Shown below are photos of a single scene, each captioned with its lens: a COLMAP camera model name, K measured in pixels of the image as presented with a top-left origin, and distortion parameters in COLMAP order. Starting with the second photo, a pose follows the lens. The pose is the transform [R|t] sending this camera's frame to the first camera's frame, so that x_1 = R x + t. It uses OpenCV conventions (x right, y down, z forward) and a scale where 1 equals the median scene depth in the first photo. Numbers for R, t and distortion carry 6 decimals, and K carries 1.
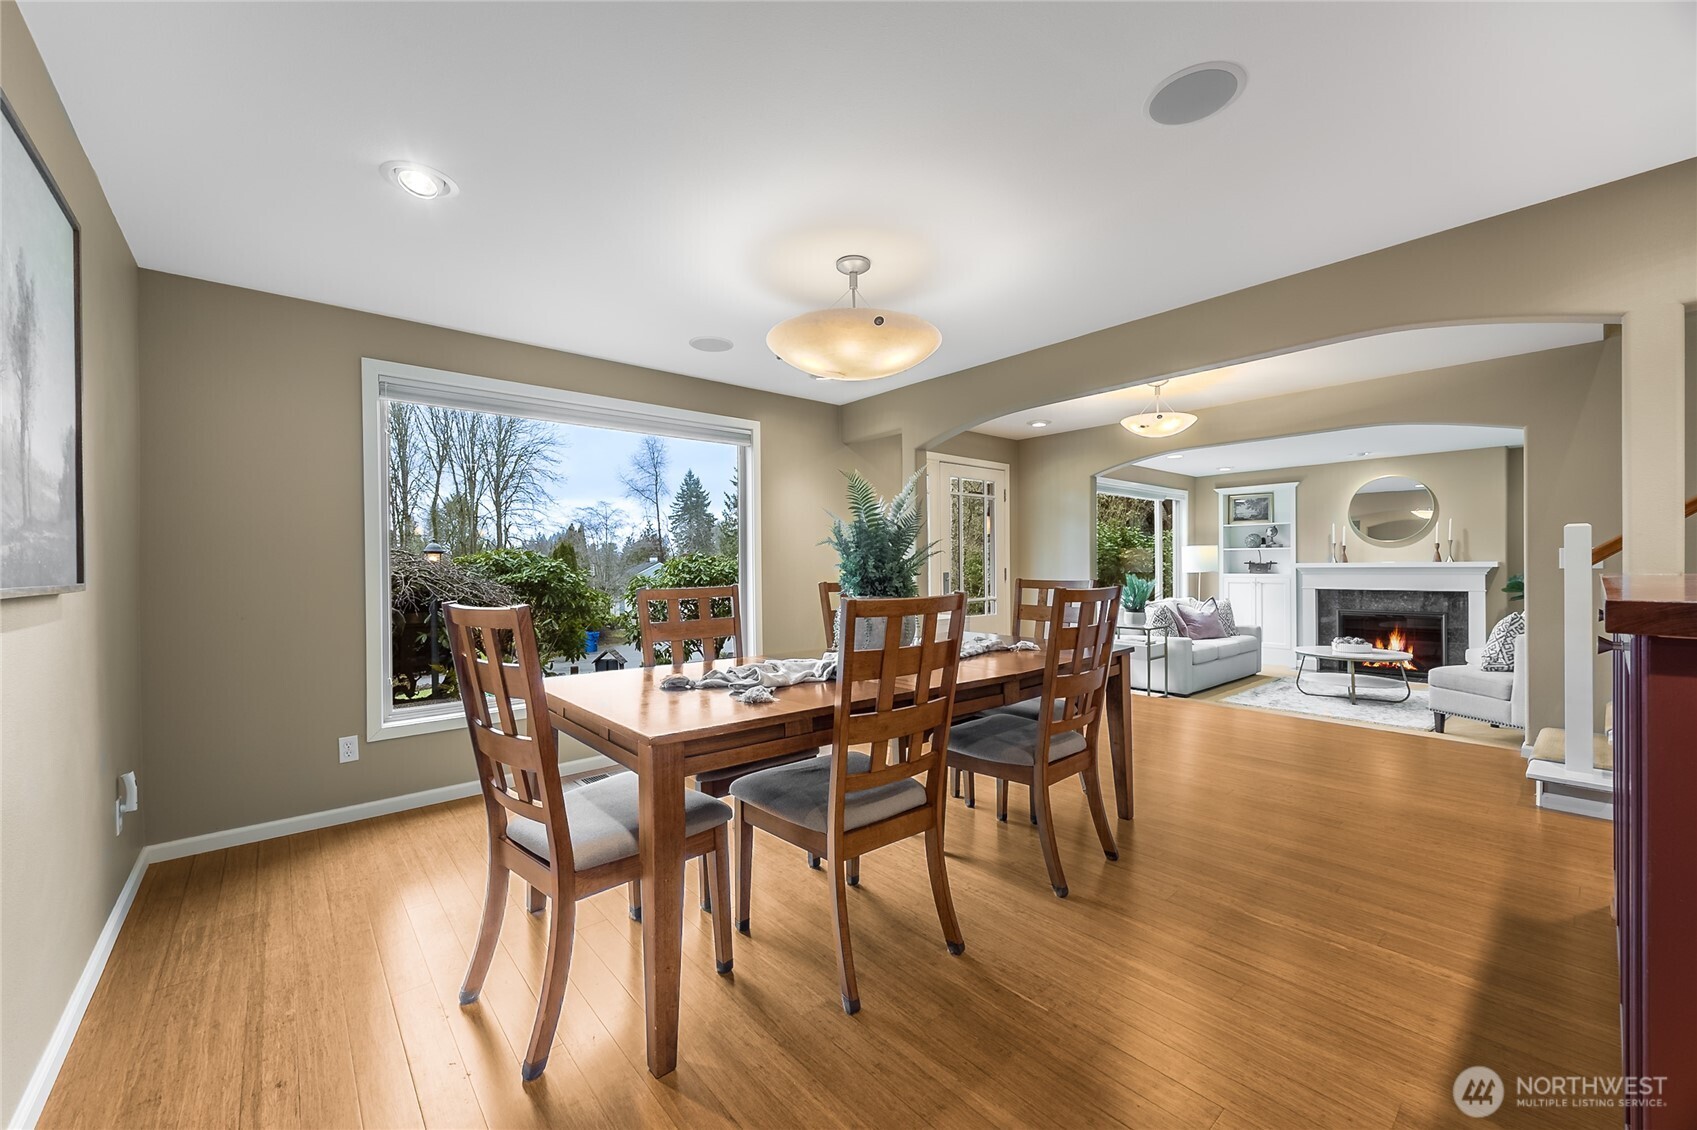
lens RADIAL K [[653.4, 0, 844.4], [0, 653.4, 566.9], [0, 0, 1]] dist [-0.002103, -0.000493]
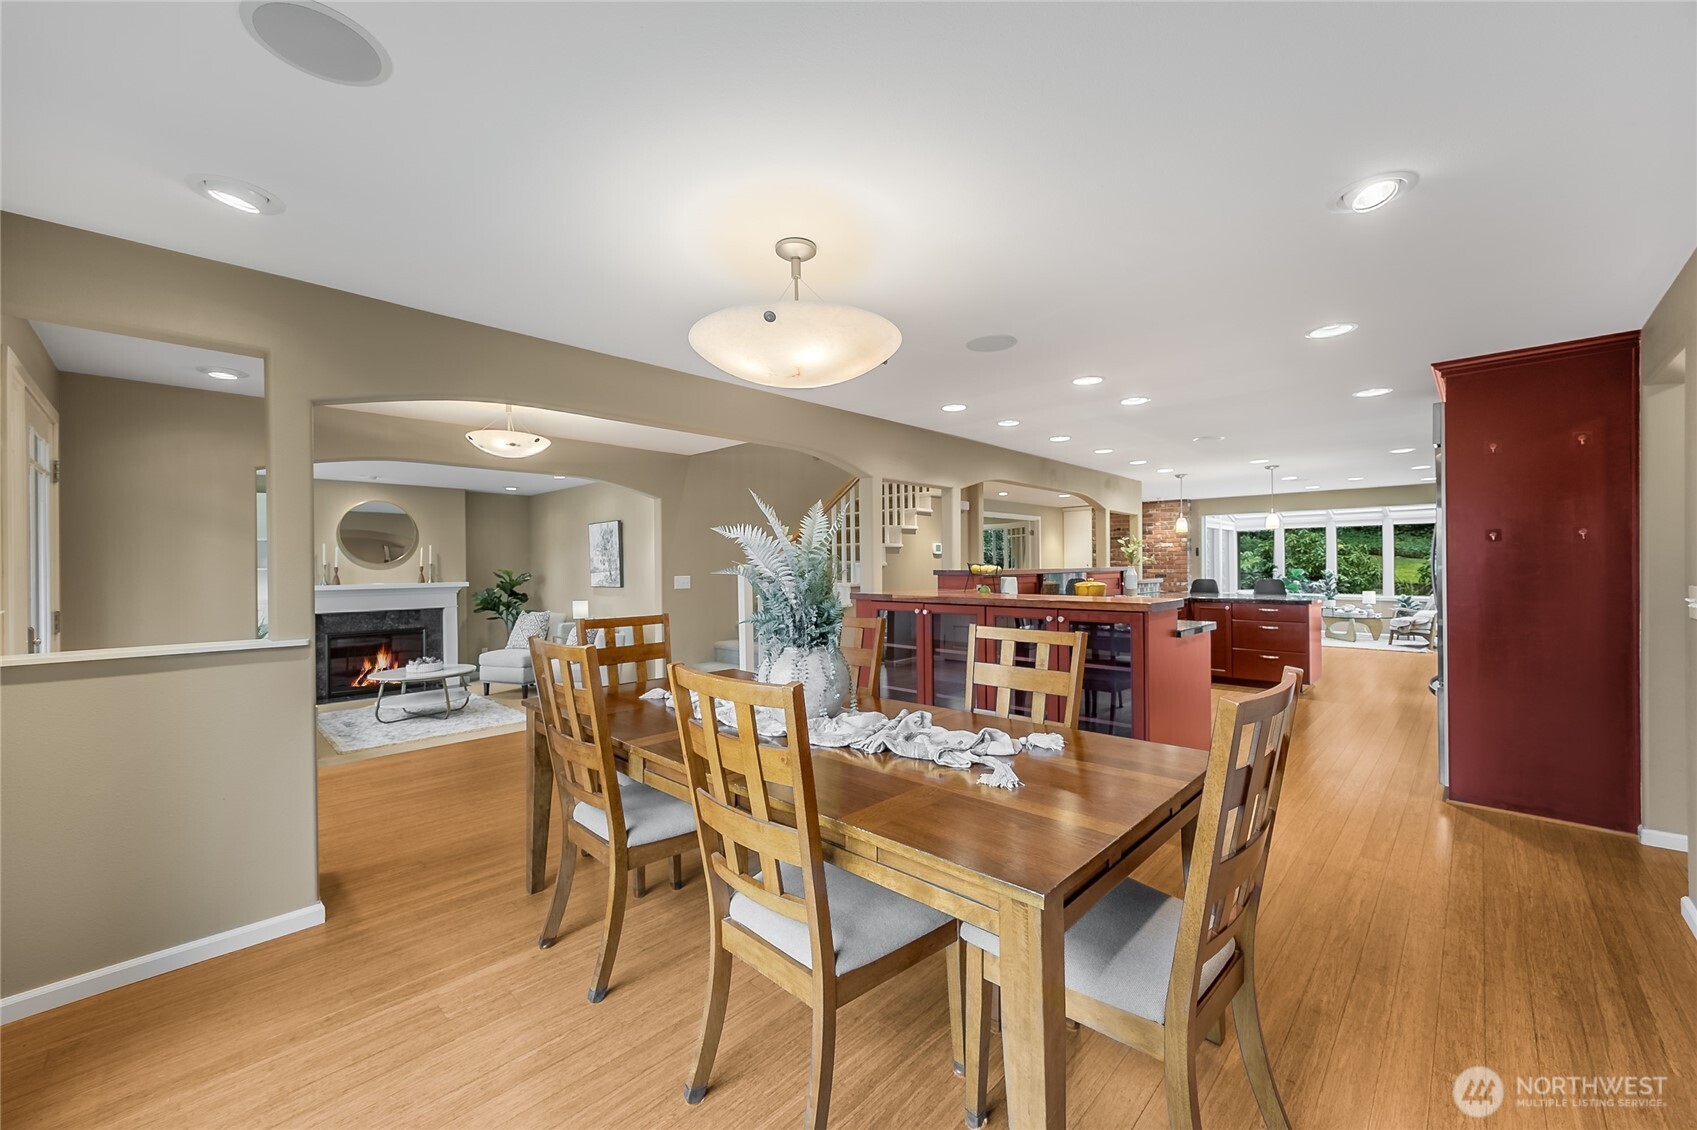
lens RADIAL K [[653.4, 0, 851.2], [0, 653.4, 564.2], [0, 0, 1]] dist [-0.002103, -0.000493]
pose [[-0.098687, 0.009859, 0.995070, -0.279220], [0.013972, 0.999866, -0.008521, -0.019240], [-0.995020, 0.013062, -0.098812, 0.350377]]
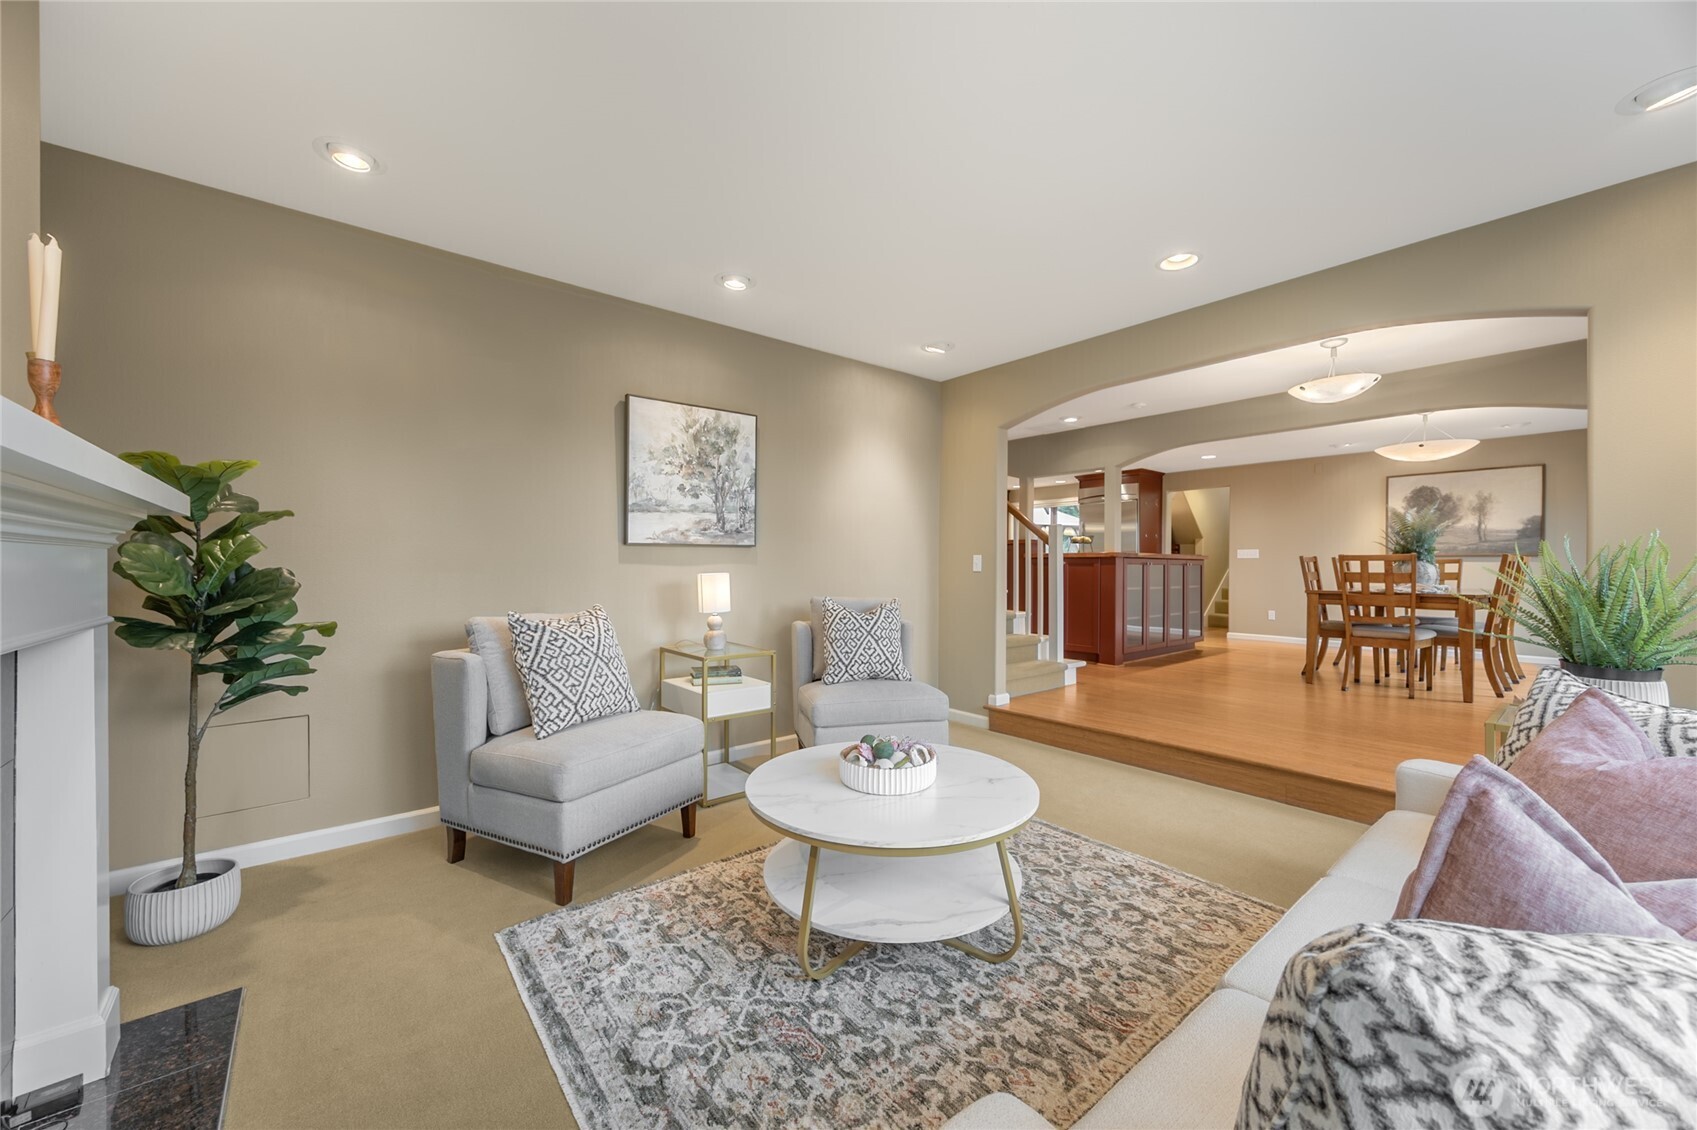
lens RADIAL K [[653.4, 0, 844.7], [0, 653.4, 564.8], [0, 0, 1]] dist [-0.002103, -0.000493]
pose [[-0.999642, 0.000506, 0.026741, 0.664716], [0.000590, 0.999995, 0.003148, 0.015775], [-0.026739, 0.003162, -0.999637, 1.119816]]
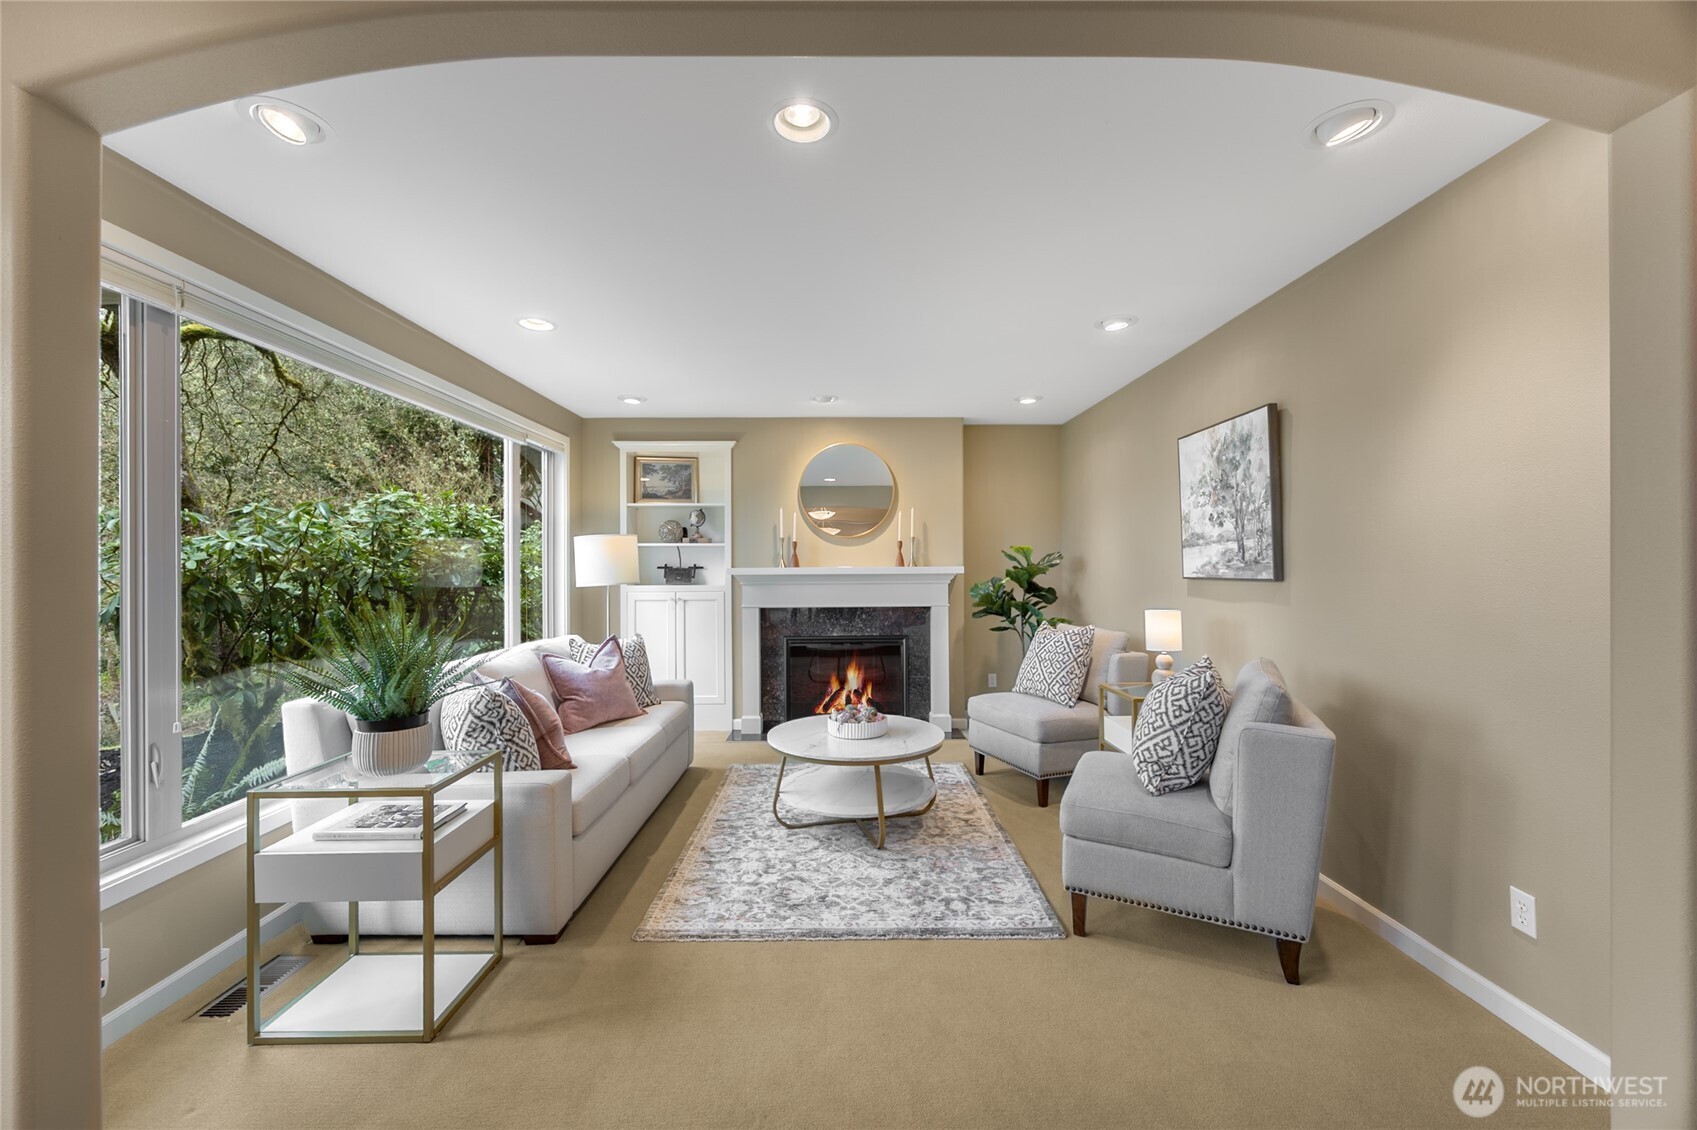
lens RADIAL K [[653.4, 0, 847.7], [0, 653.4, 560.8], [0, 0, 1]] dist [-0.002103, -0.000493]
pose [[0.638753, 0.009930, 0.769348, 0.297930], [0.001074, 0.999904, -0.013798, -0.003923], [-0.769411, 0.009639, 0.638681, 0.551469]]
